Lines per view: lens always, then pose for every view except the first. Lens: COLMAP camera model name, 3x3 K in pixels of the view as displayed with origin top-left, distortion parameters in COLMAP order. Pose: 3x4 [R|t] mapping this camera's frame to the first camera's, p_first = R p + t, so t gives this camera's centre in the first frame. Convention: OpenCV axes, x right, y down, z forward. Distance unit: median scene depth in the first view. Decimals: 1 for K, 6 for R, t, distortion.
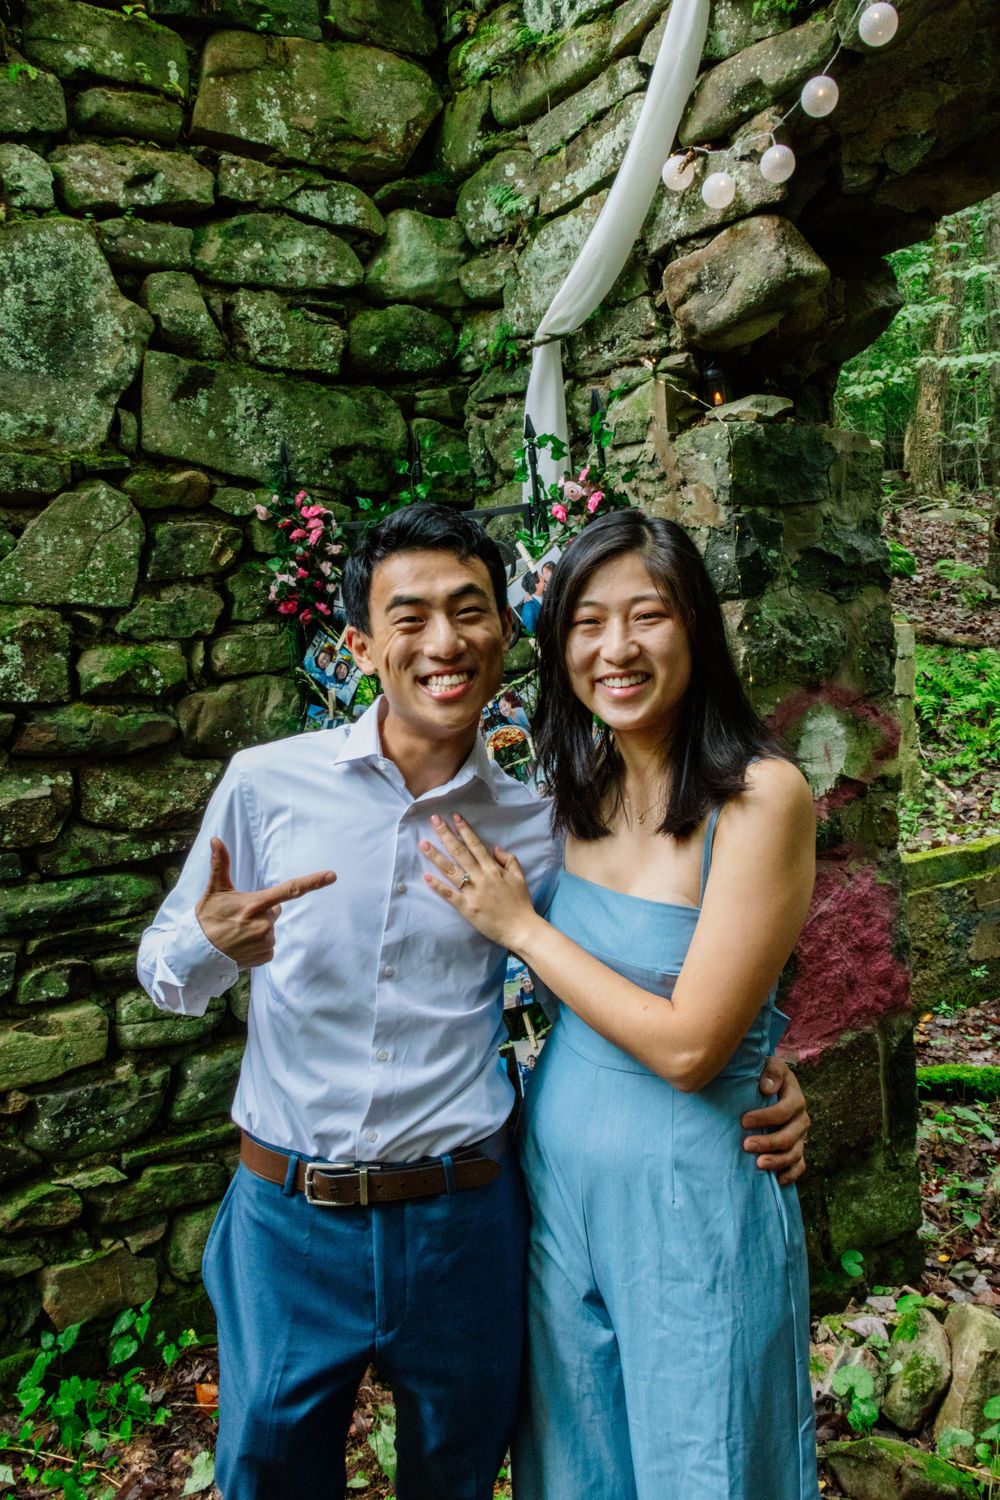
lens RADIAL K [[1266.1, 0, 500.0], [0, 1266.1, 750.0], [0, 0, 1]] dist [0.027789, 0.005663]
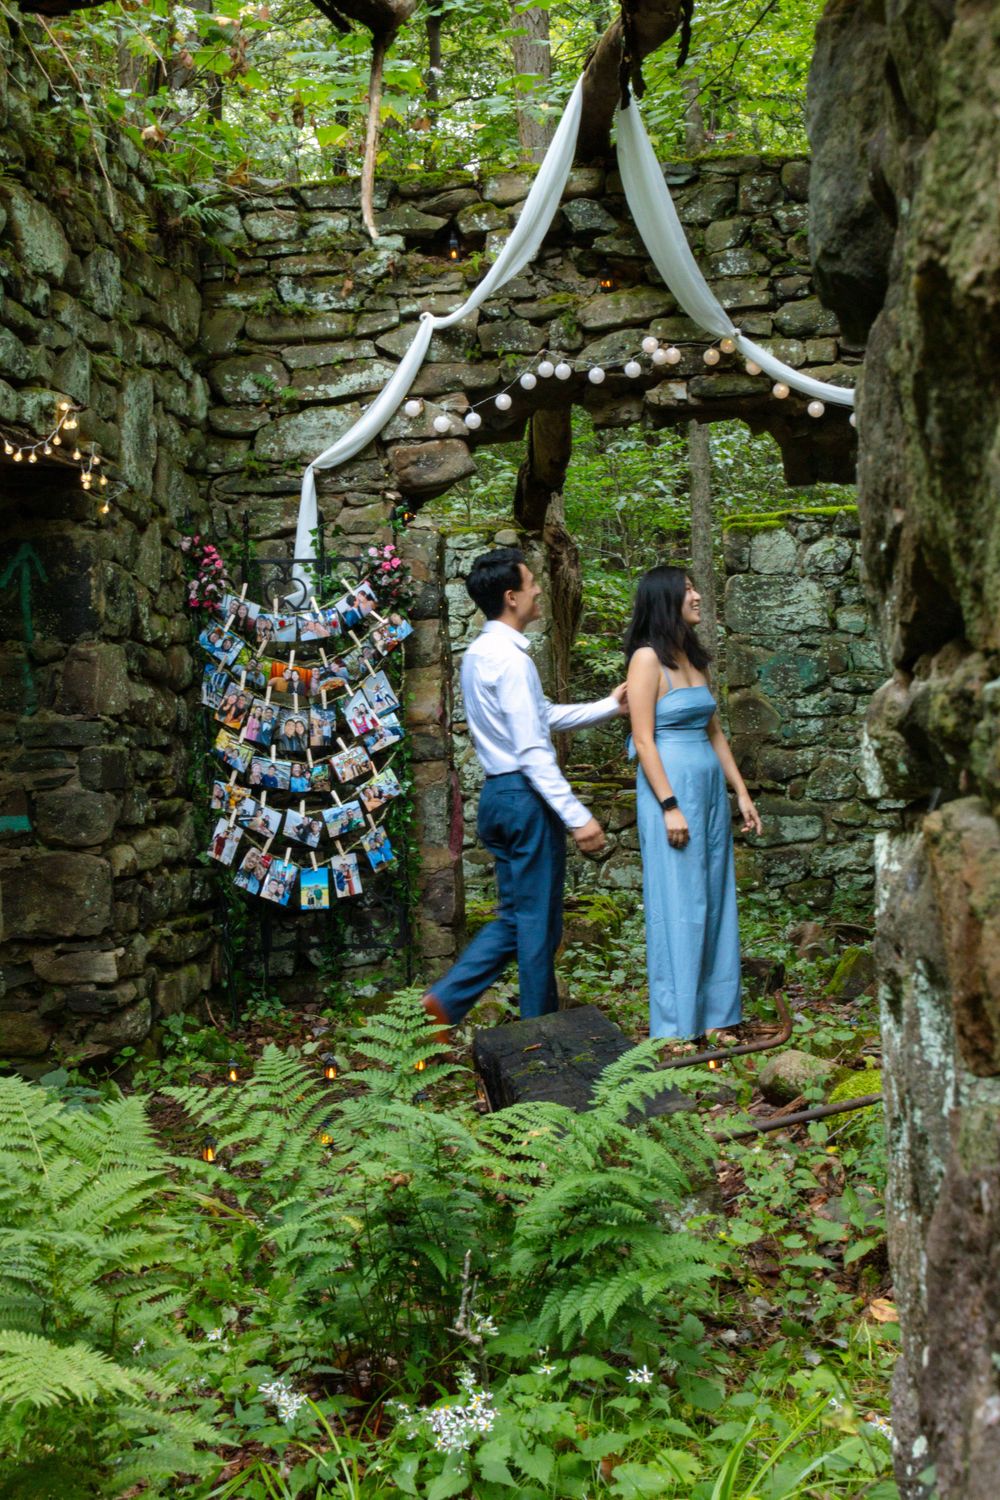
lens RADIAL K [[2311.0, 0, 500.0], [0, 2311.0, 750.0], [0, 0, 1]] dist [-0.026348, -0.059210]
pose [[0.651561, 0.046869, 0.757147, -2.384556], [0.065620, 0.990866, -0.117806, 0.498462], [-0.755753, 0.126441, 0.642535, -1.319847]]
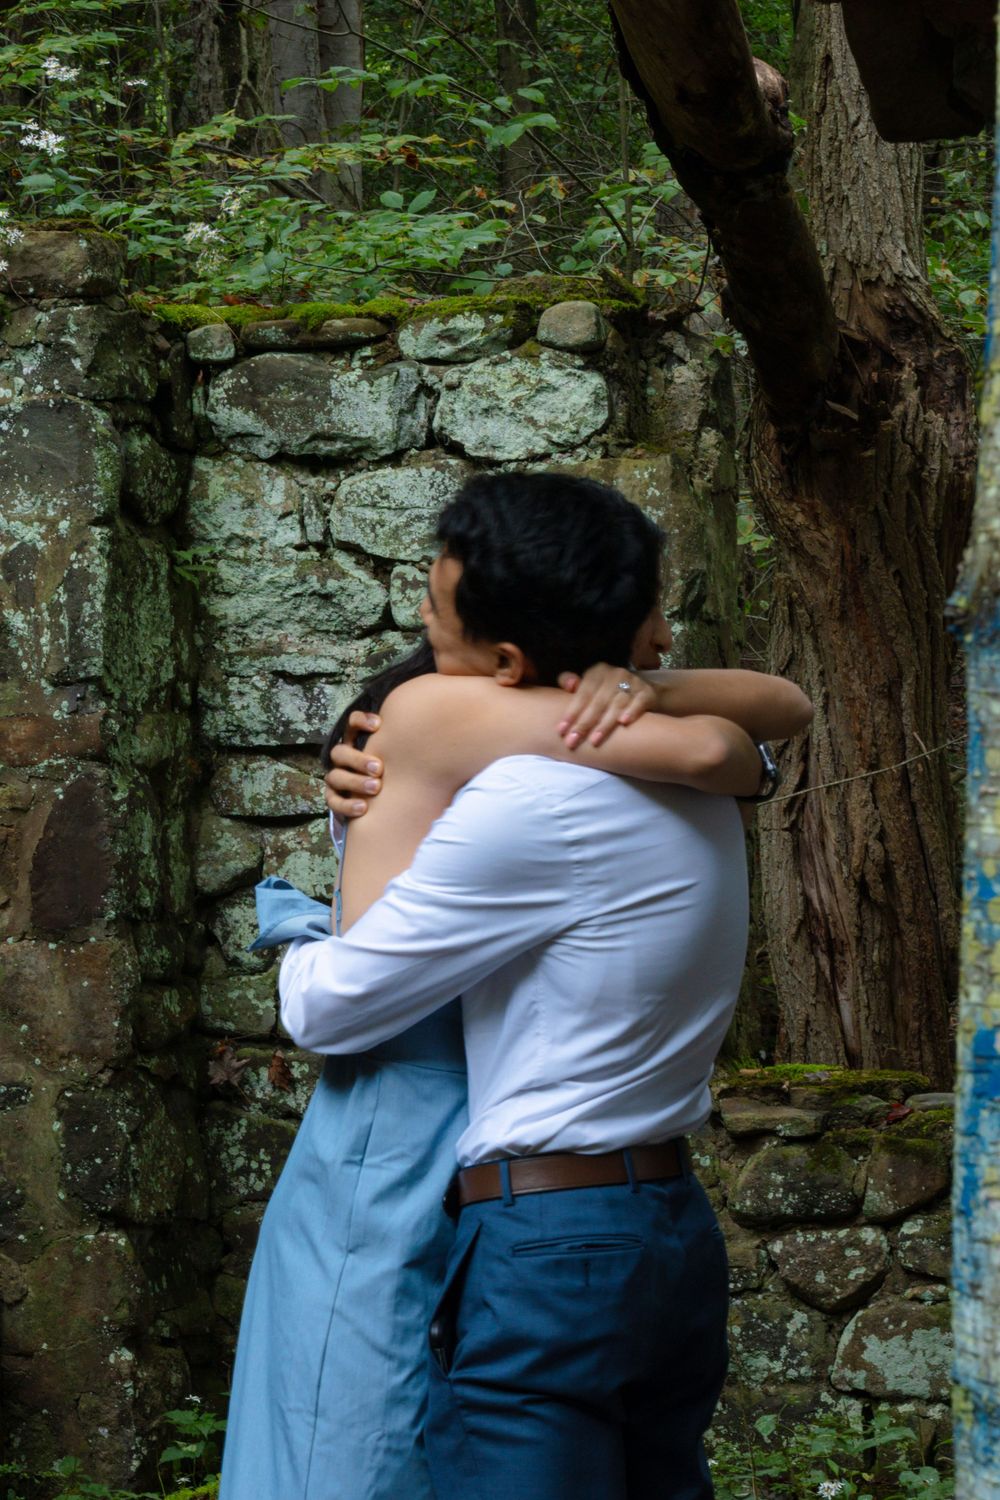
lens RADIAL K [[5373.0, 0, 500.0], [0, 5373.0, 750.0], [0, 0, 1]] dist [0.057523, -2.976119]
pose [[0.795513, 0.059284, 0.603030, -0.915973], [0.031786, 0.989749, -0.139234, 0.284624], [-0.605103, 0.129930, 0.785474, -1.126184]]
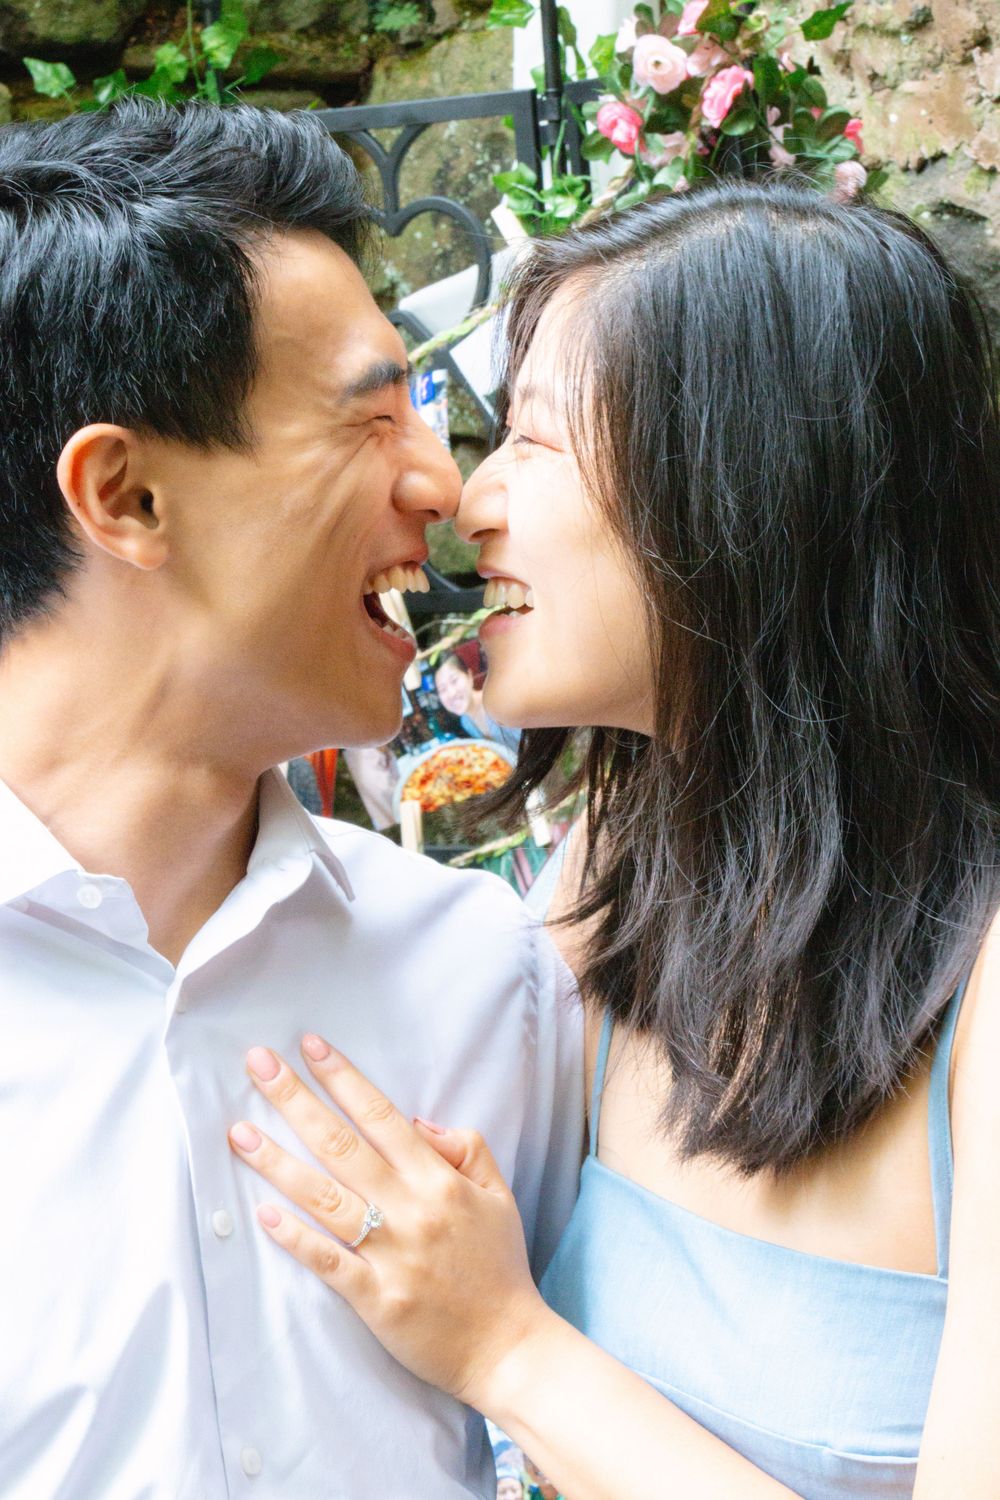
lens RADIAL K [[3885.0, 0, 500.0], [0, 3885.0, 750.0], [0, 0, 1]] dist [0.046809, 0.036145]
pose [[0.999774, 0.013001, 0.016819, -0.001268], [-0.012863, 0.999883, -0.008288, -0.007896], [-0.016925, 0.008069, 0.999824, -0.051949]]
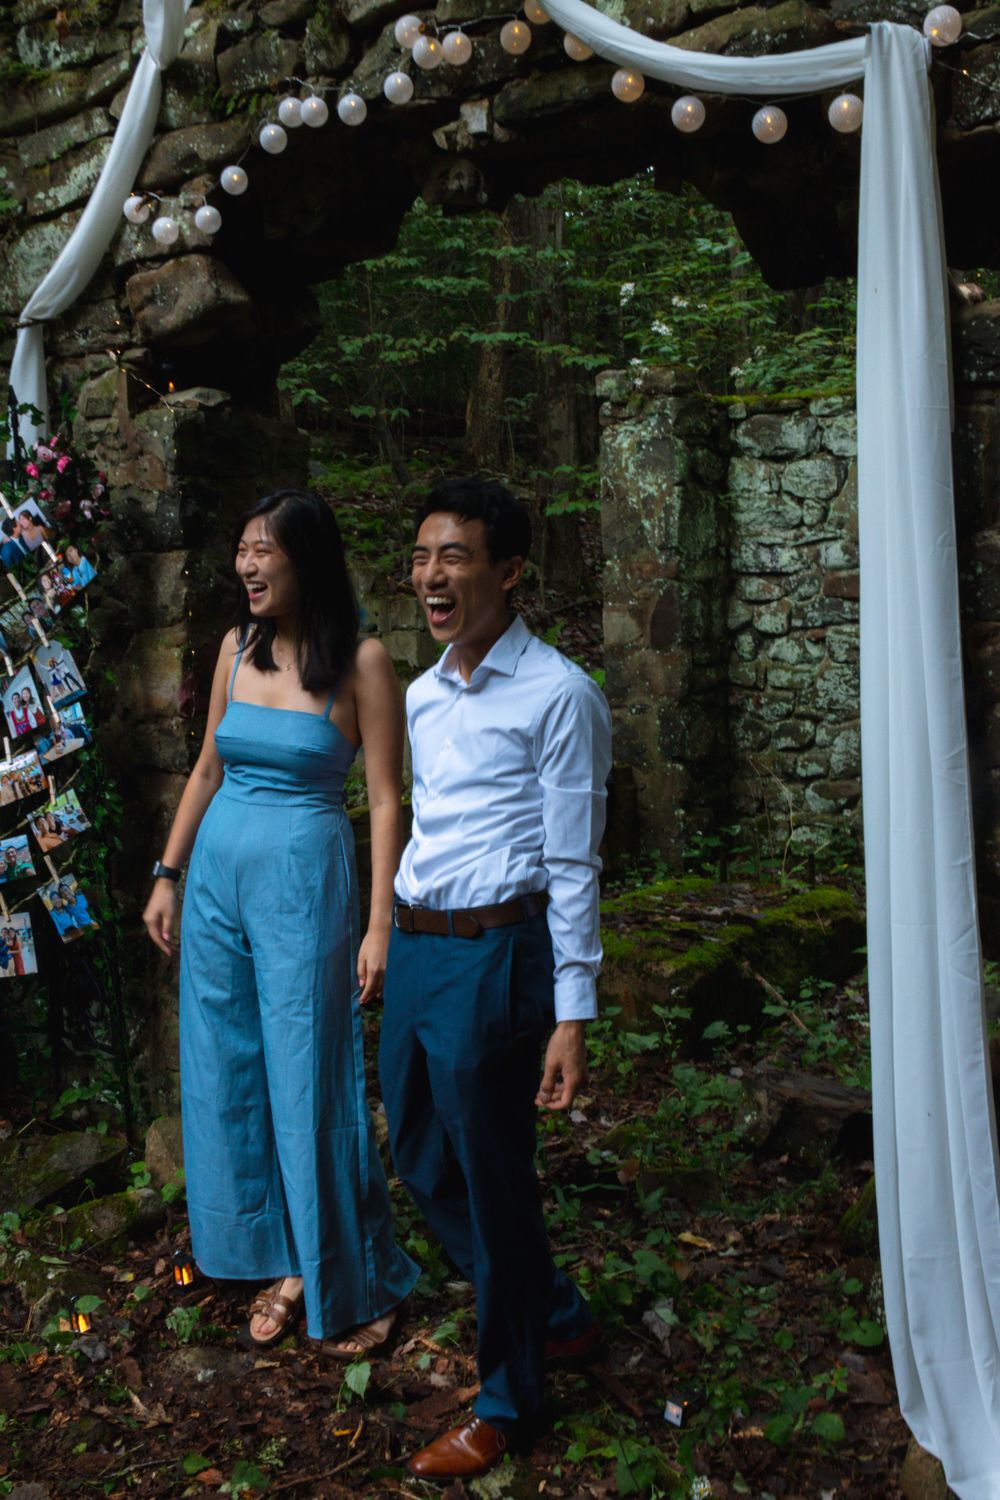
lens RADIAL K [[1559.6, 0, 500.0], [0, 1559.6, 750.0], [0, 0, 1]] dist [-0.022798, 0.002891]
pose [[0.954264, 0.016695, 0.298497, 0.031195], [-0.015238, 0.999858, -0.007205, 0.082052], [-0.298575, 0.002327, 0.954383, -0.539134]]
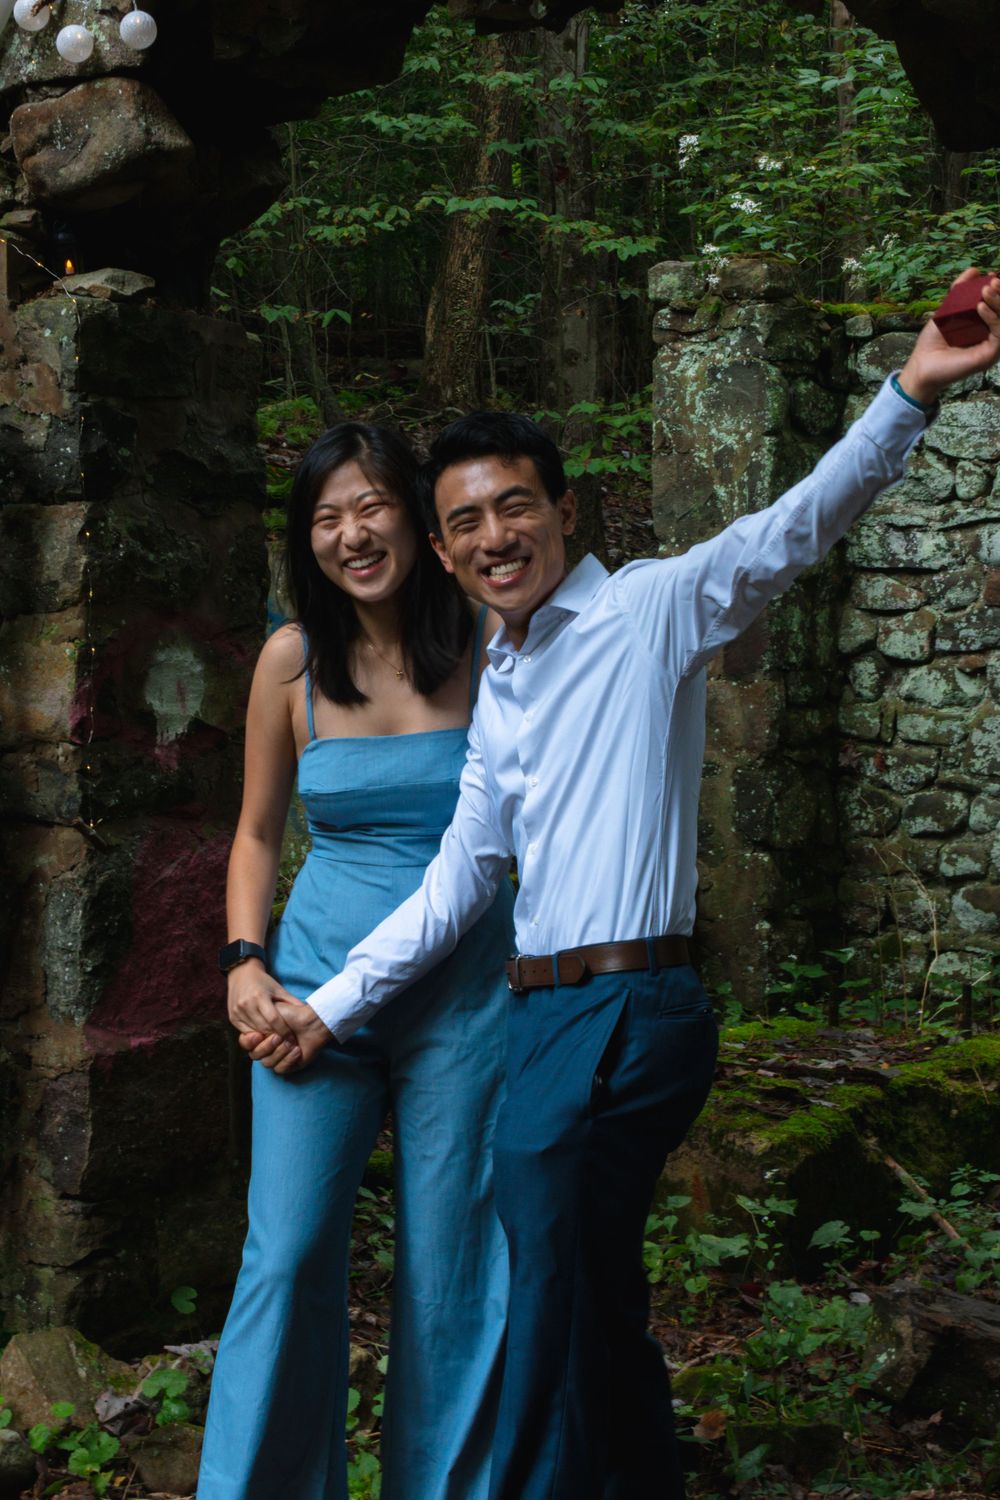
lens RADIAL K [[2467.4, 0, 500.0], [0, 2467.4, 750.0], [0, 0, 1]] dist [0.026690, -0.243275]
pose [[0.946768, 0.050269, 0.317967, -0.065050], [-0.036048, 0.998076, -0.050454, 0.120190], [-0.319891, 0.036306, 0.946758, -0.650102]]
